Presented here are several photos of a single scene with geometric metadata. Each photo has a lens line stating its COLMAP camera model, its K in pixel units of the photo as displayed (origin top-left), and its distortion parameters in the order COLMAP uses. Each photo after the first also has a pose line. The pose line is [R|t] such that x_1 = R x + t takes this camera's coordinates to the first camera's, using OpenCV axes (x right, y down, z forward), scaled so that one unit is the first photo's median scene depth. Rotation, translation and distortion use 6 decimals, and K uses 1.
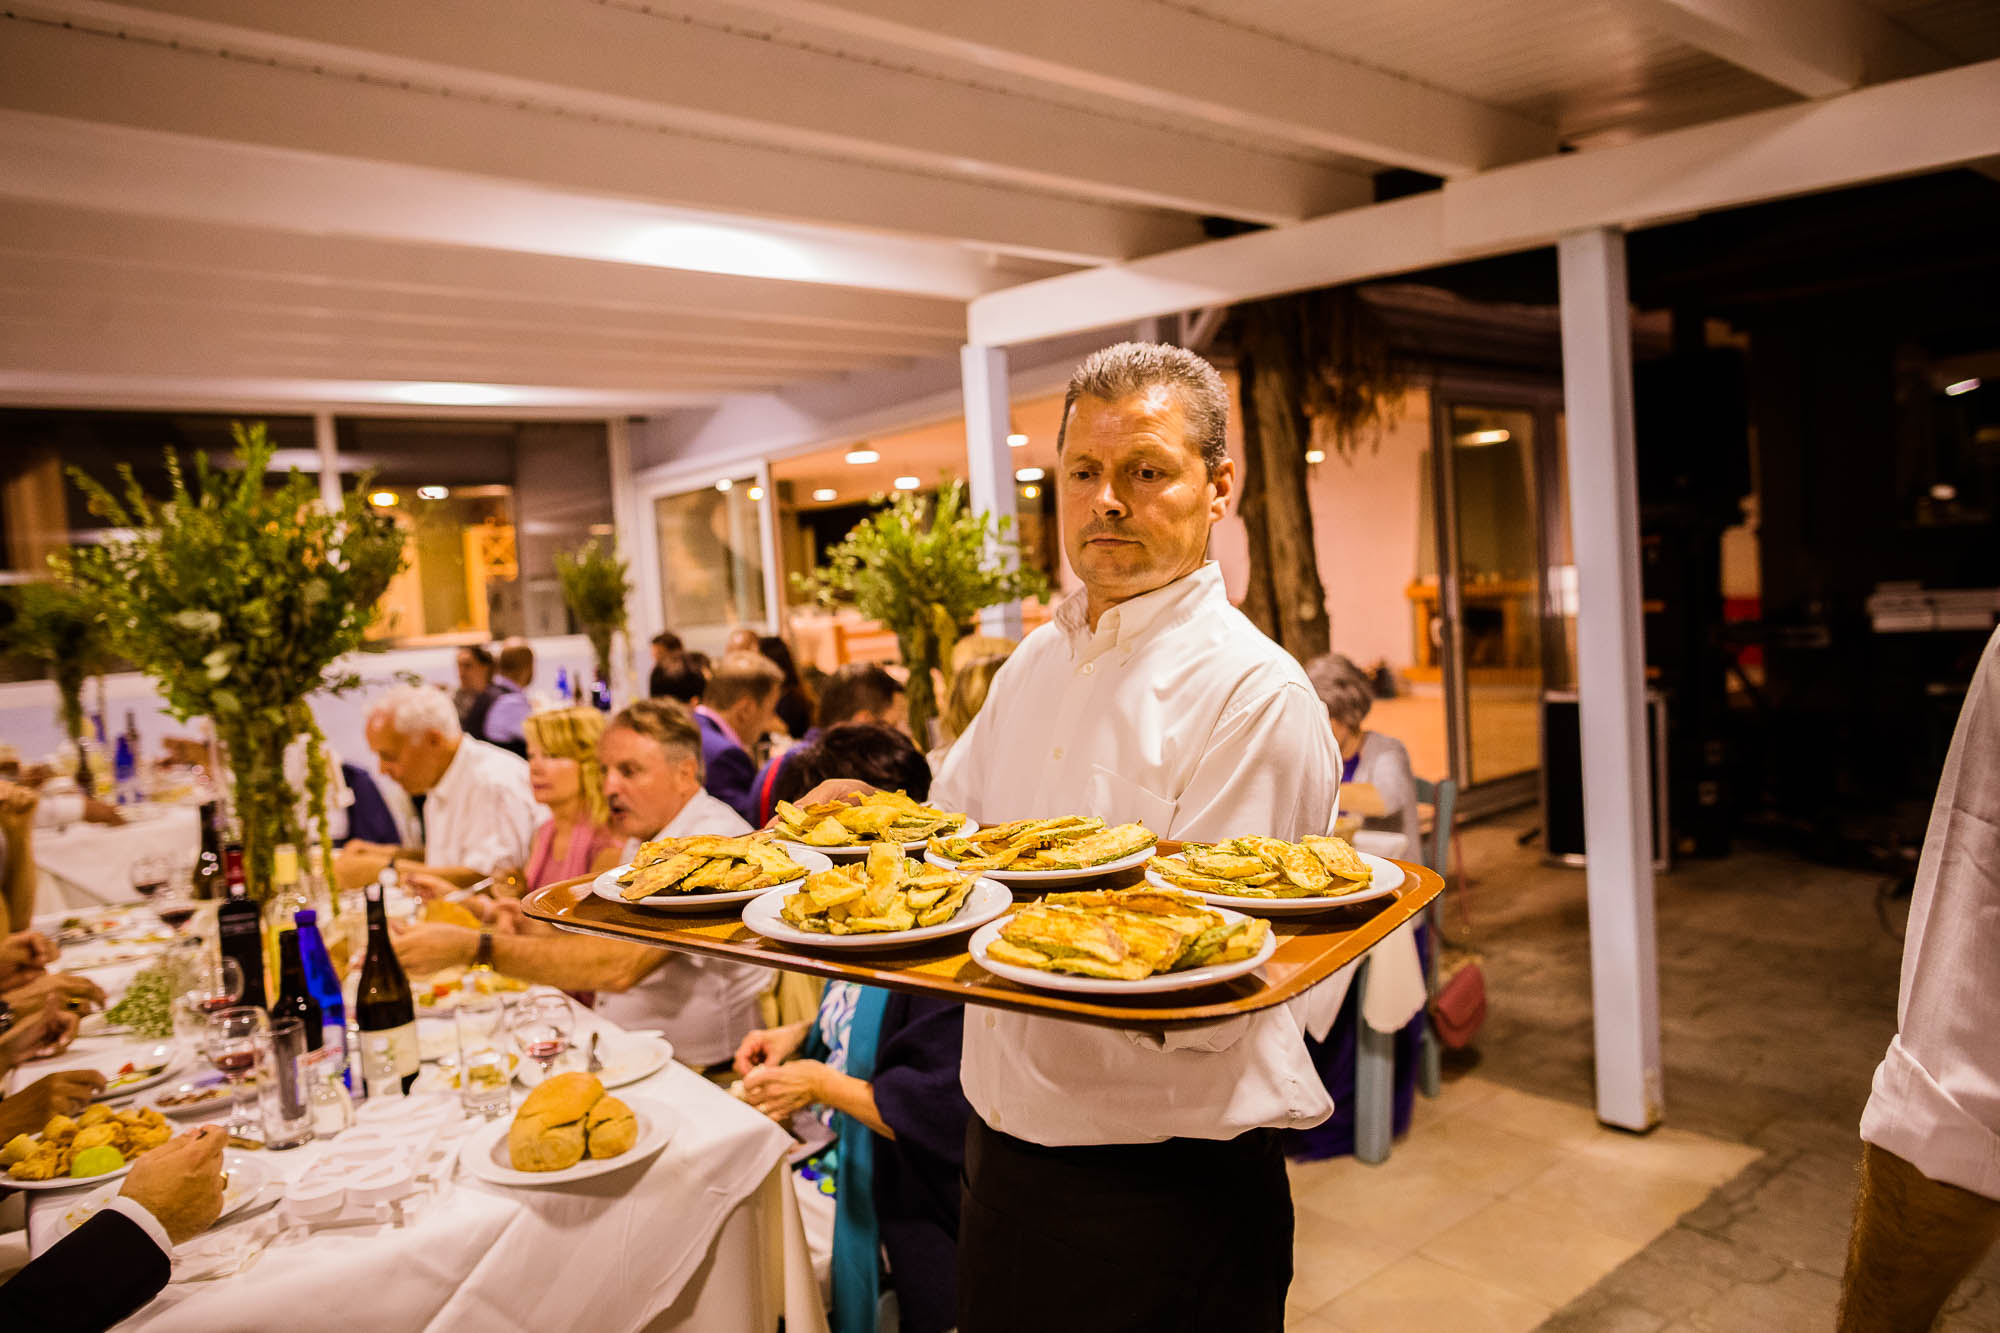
lens RADIAL K [[1409.9, 0, 1000.0], [0, 1409.9, 666.5], [0, 0, 1]] dist [-0.043222, 0.000804]
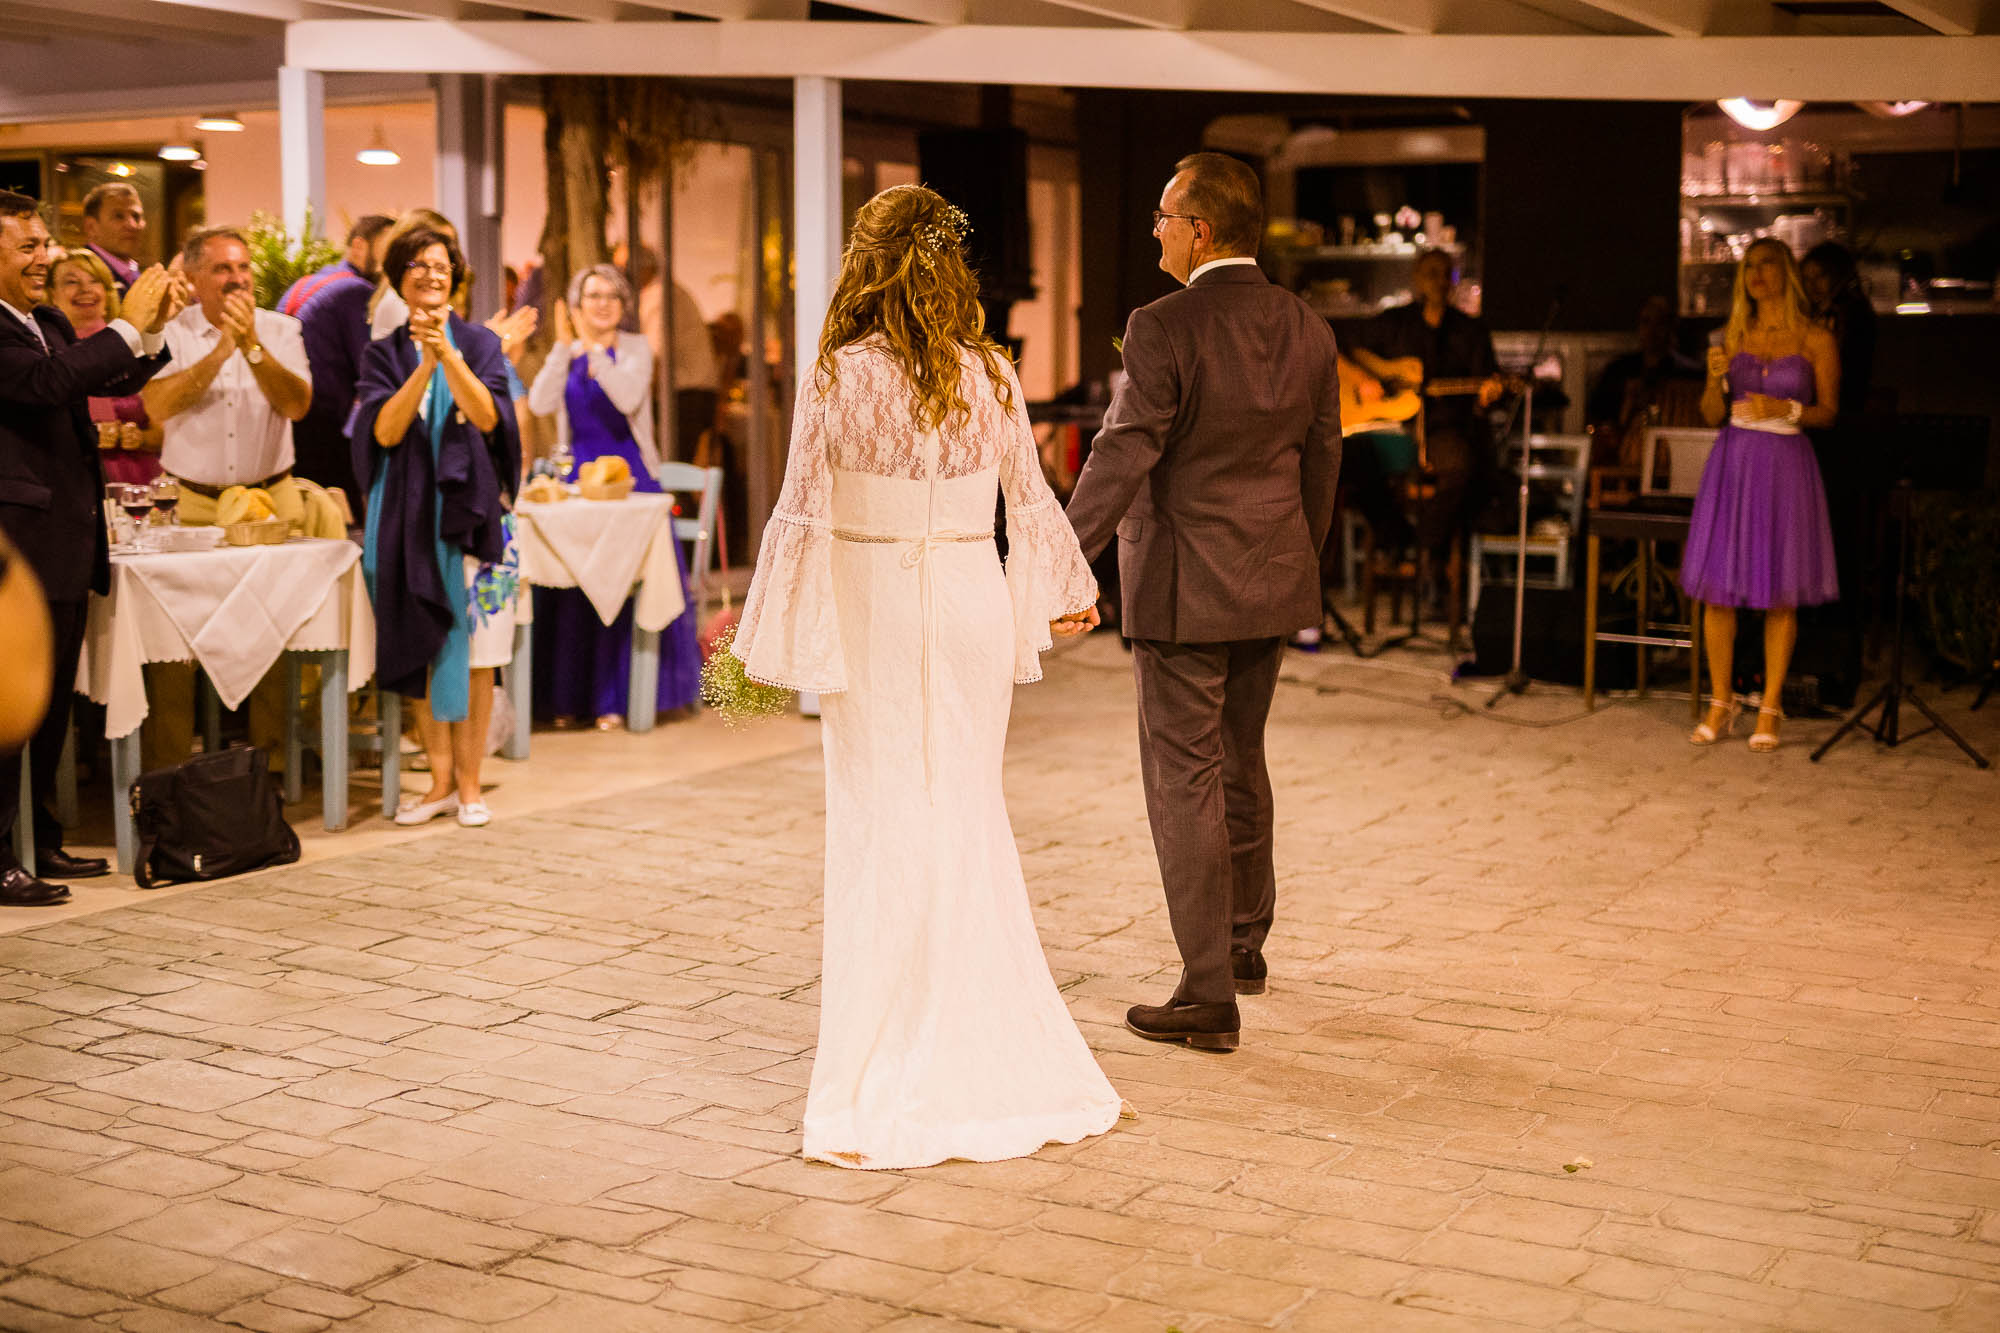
lens RADIAL K [[2791.6, 0, 1000.0], [0, 2791.6, 666.5], [0, 0, 1]] dist [0.015473, 0.025326]
pose [[0.930565, 0.025993, 0.365203, -0.292296], [-0.042753, 0.998367, 0.037879, 0.118304], [-0.363623, -0.050862, 0.930157, -1.195672]]
